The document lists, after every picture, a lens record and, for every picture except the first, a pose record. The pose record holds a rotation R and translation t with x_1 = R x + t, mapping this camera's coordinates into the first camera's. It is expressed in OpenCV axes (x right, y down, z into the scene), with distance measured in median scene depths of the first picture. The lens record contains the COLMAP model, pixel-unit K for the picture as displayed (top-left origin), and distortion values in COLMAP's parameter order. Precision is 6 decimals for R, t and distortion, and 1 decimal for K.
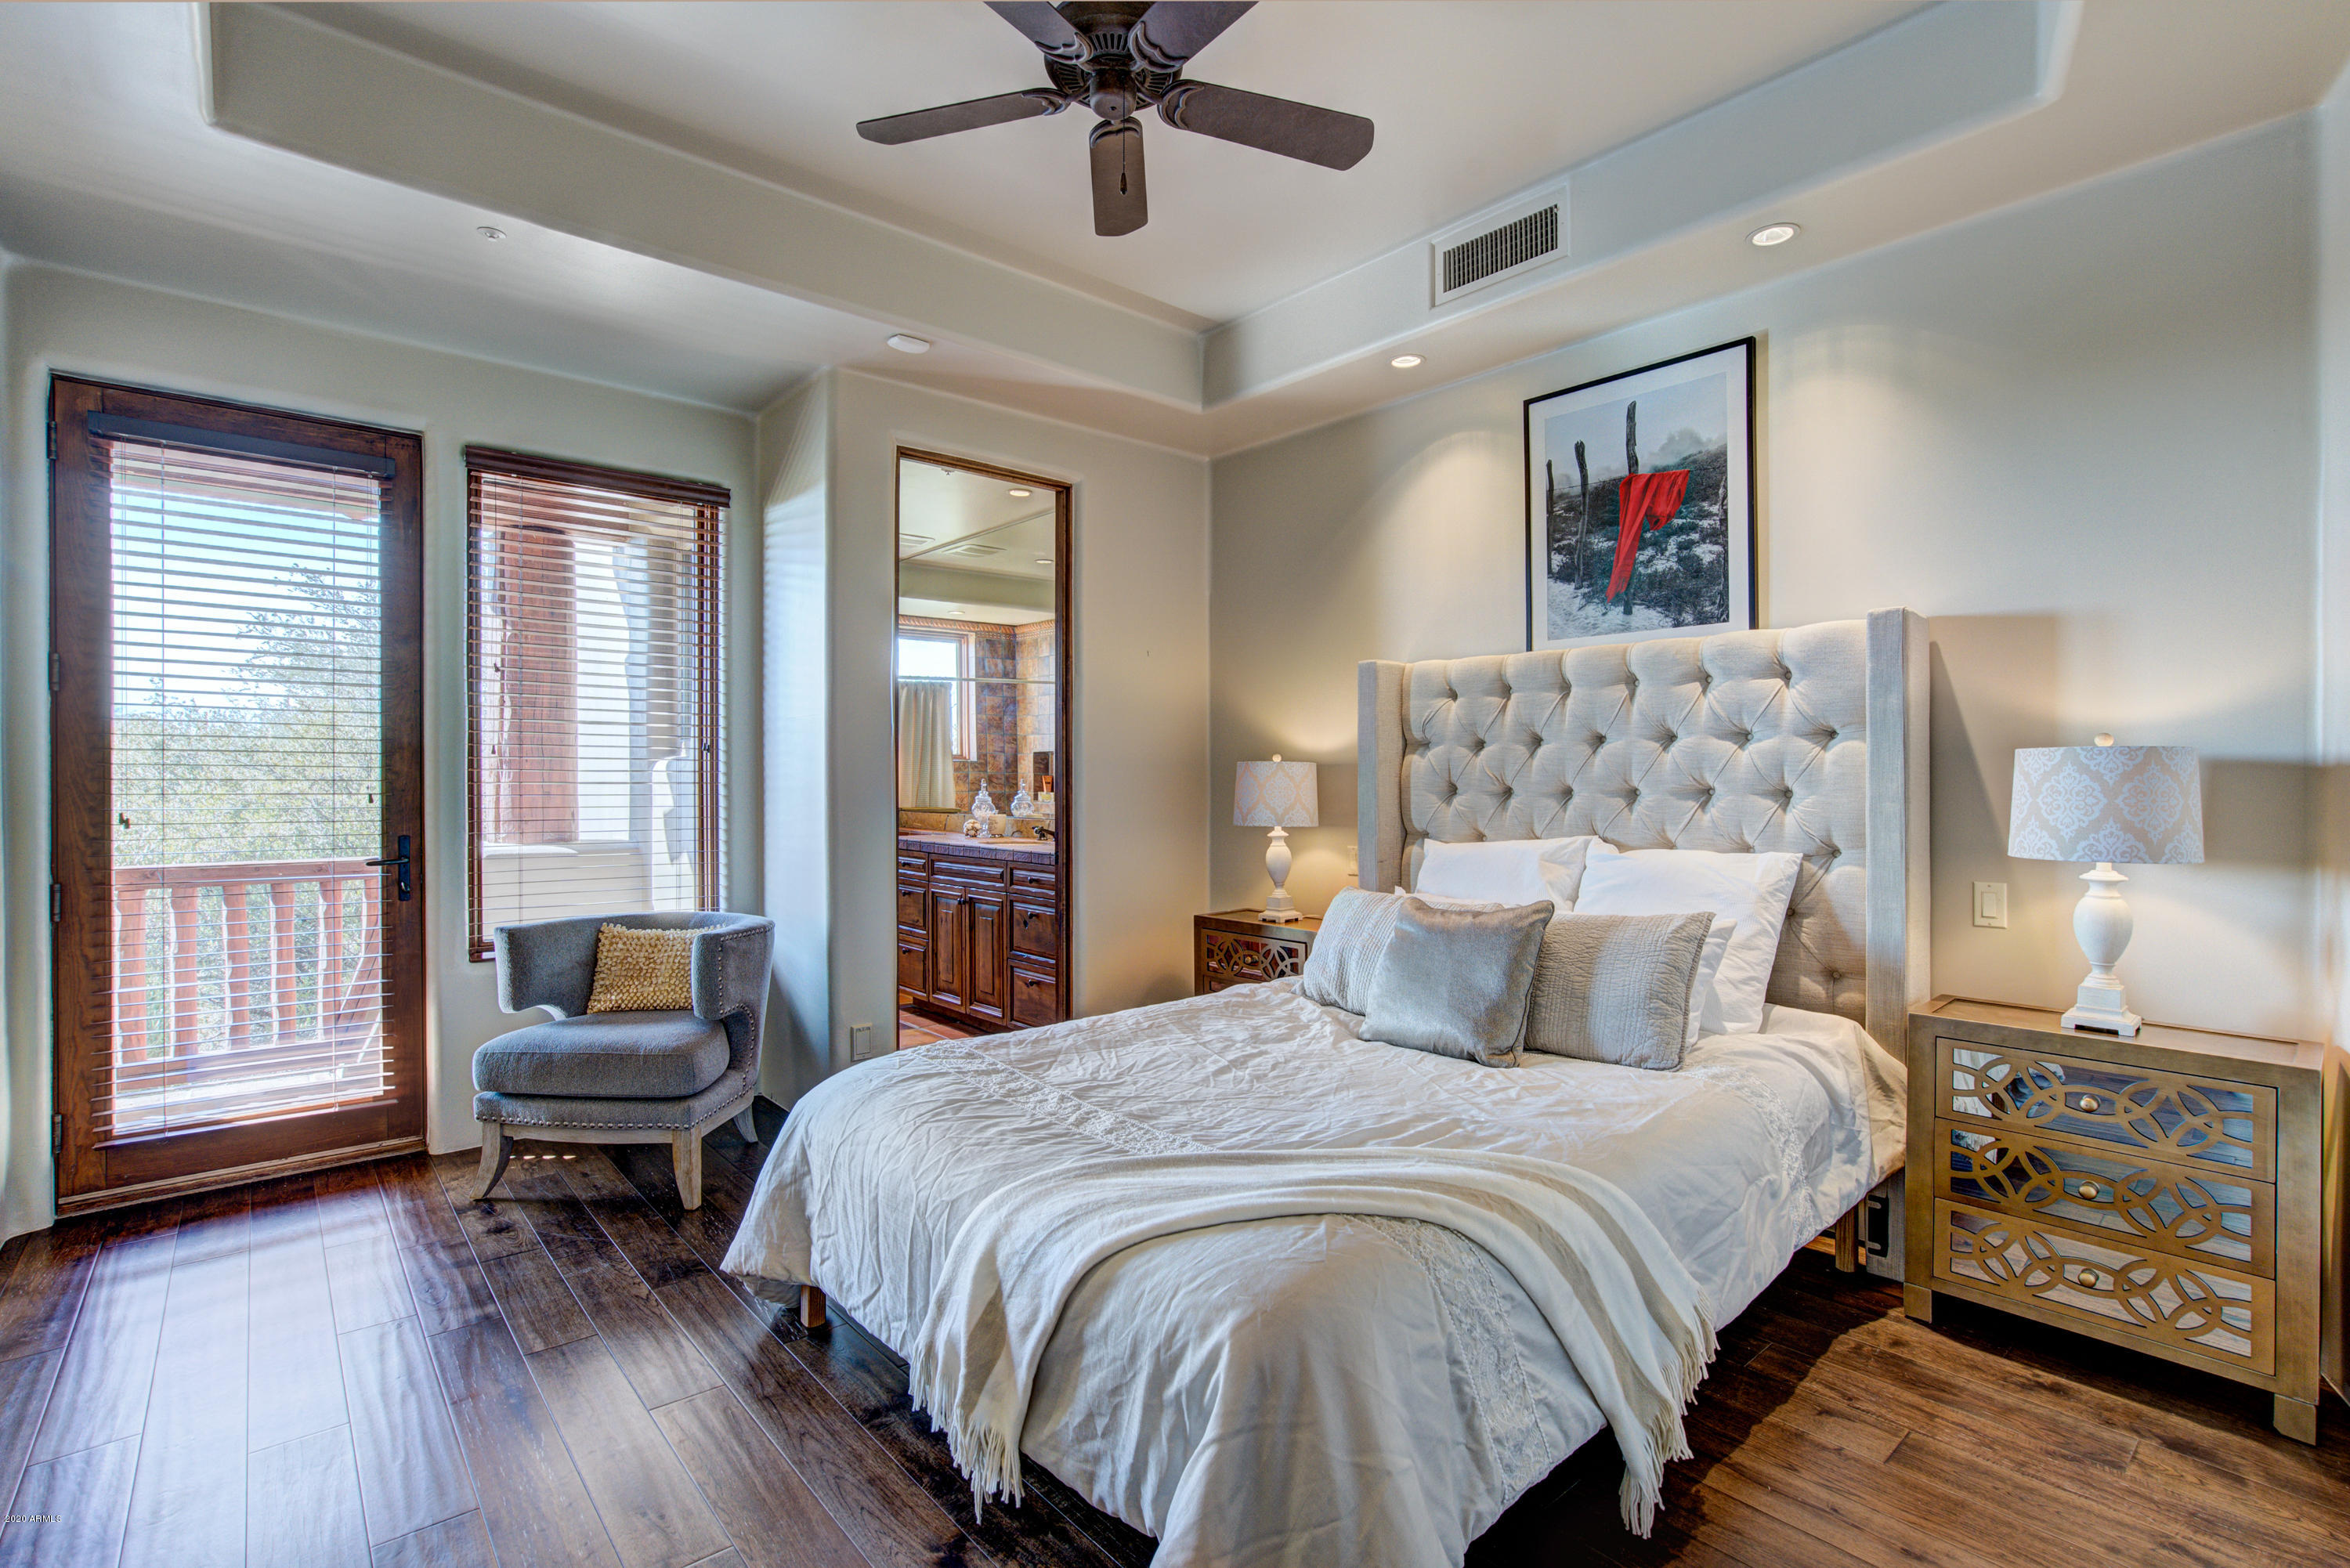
lens RADIAL K [[1089.6, 0, 1171.5], [0, 1089.6, 781.2], [0, 0, 1]] dist [-0.008955, 0.002393]
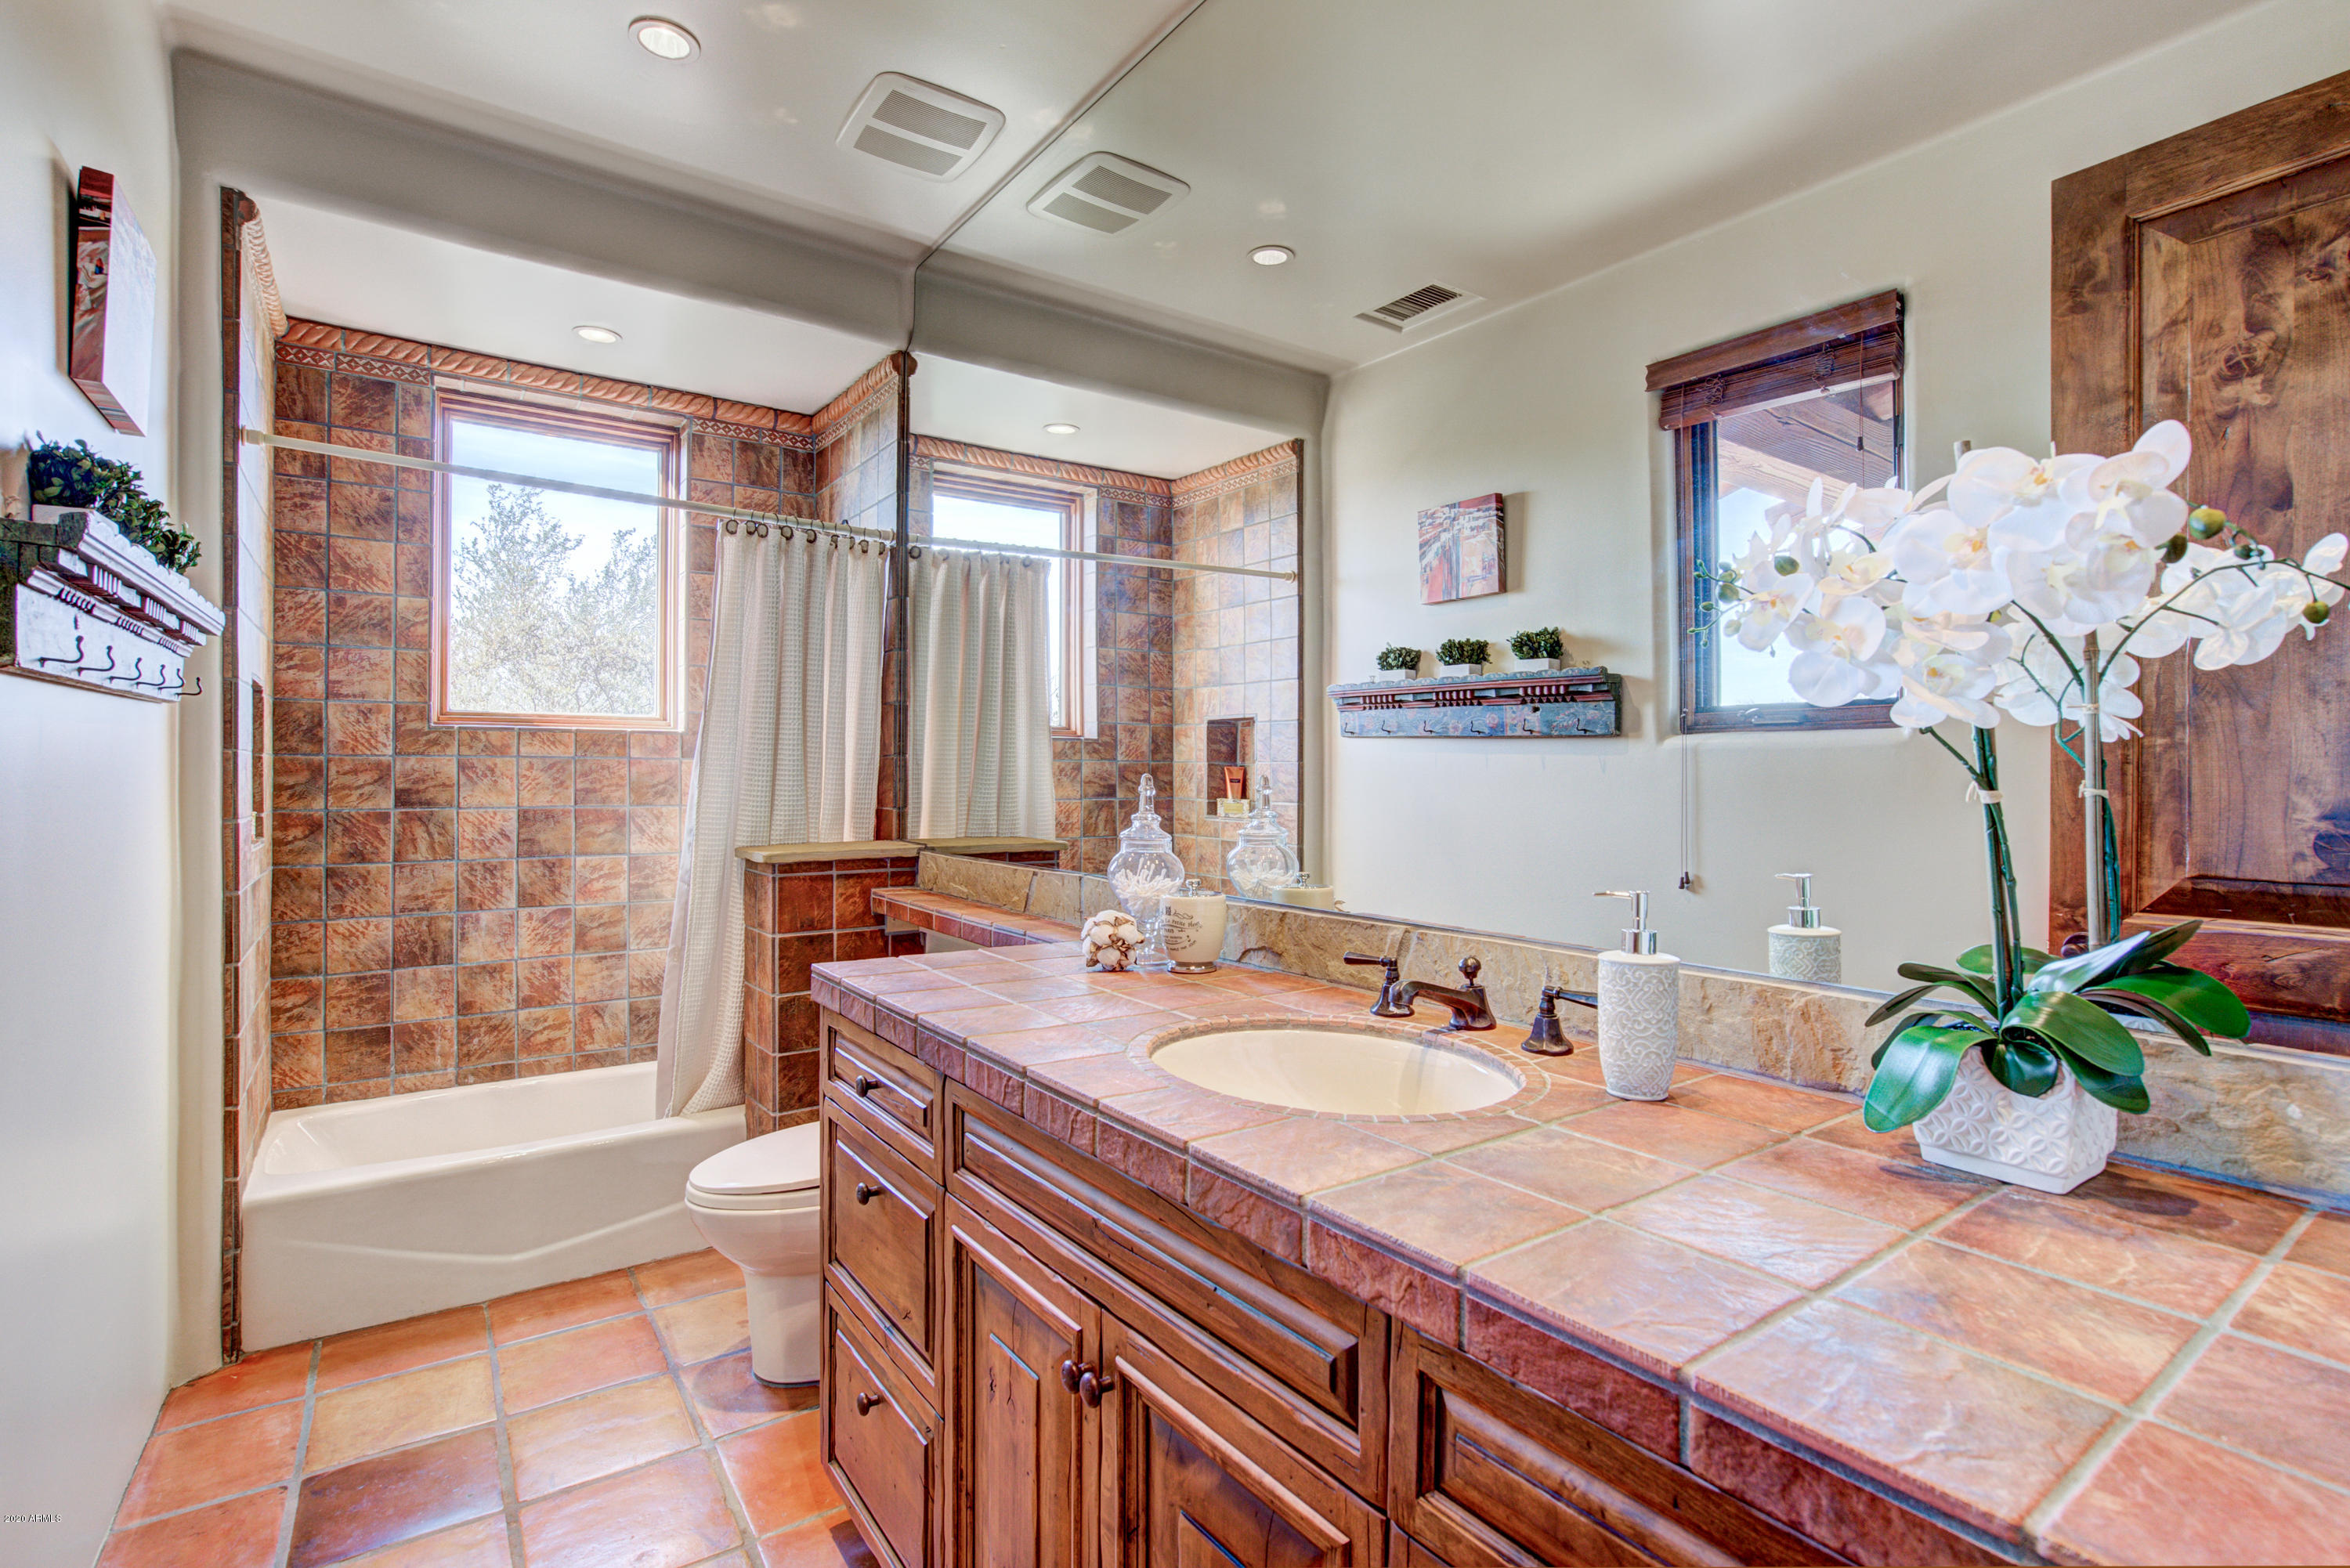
lens RADIAL K [[1089.6, 0, 1168.8], [0, 1089.6, 771.7], [0, 0, 1]] dist [-0.008955, 0.002393]
pose [[0.995636, 0.005169, -0.093180, -0.098215], [-0.005657, 0.999972, -0.004971, -0.000223], [0.093152, 0.005476, 0.995637, 0.496618]]
